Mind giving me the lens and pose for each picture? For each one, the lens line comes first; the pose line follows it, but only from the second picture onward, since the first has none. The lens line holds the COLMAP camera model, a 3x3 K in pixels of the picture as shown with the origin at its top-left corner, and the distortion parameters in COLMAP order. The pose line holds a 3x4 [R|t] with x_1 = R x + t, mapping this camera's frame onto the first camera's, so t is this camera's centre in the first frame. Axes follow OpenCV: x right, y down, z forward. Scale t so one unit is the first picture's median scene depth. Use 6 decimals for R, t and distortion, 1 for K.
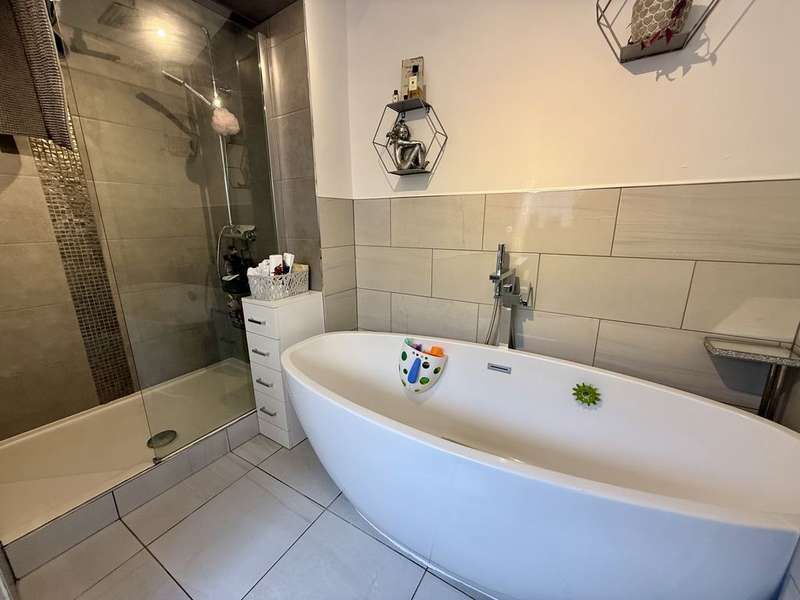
lens RADIAL K [[320.5, 0, 397.1], [0, 320.5, 301.6], [0, 0, 1]] dist [0.001172, -0.000680]
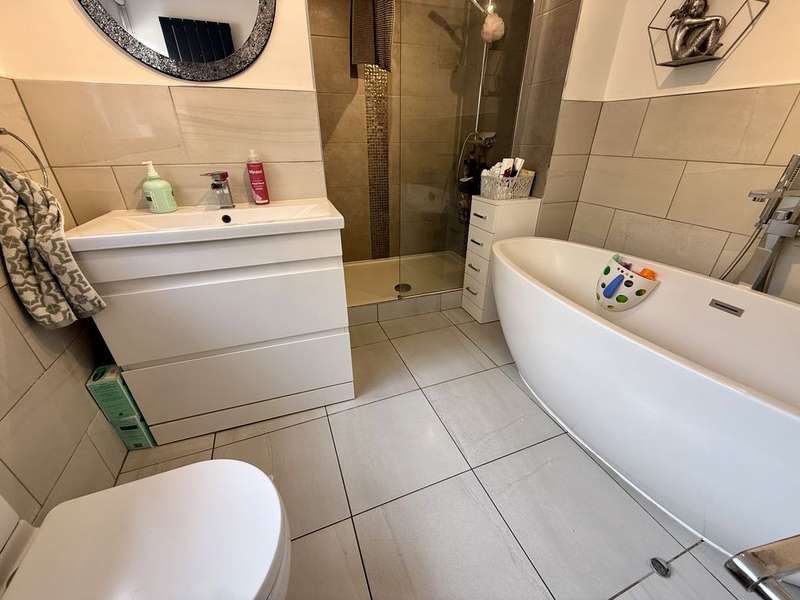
lens RADIAL K [[320.5, 0, 398.5], [0, 320.5, 299.0], [0, 0, 1]] dist [0.001172, -0.000680]
pose [[0.790848, 0.284445, -0.541895, 0.068357], [-0.156309, 0.949942, 0.270513, 0.076774], [0.591715, -0.129232, 0.795721, -0.191888]]
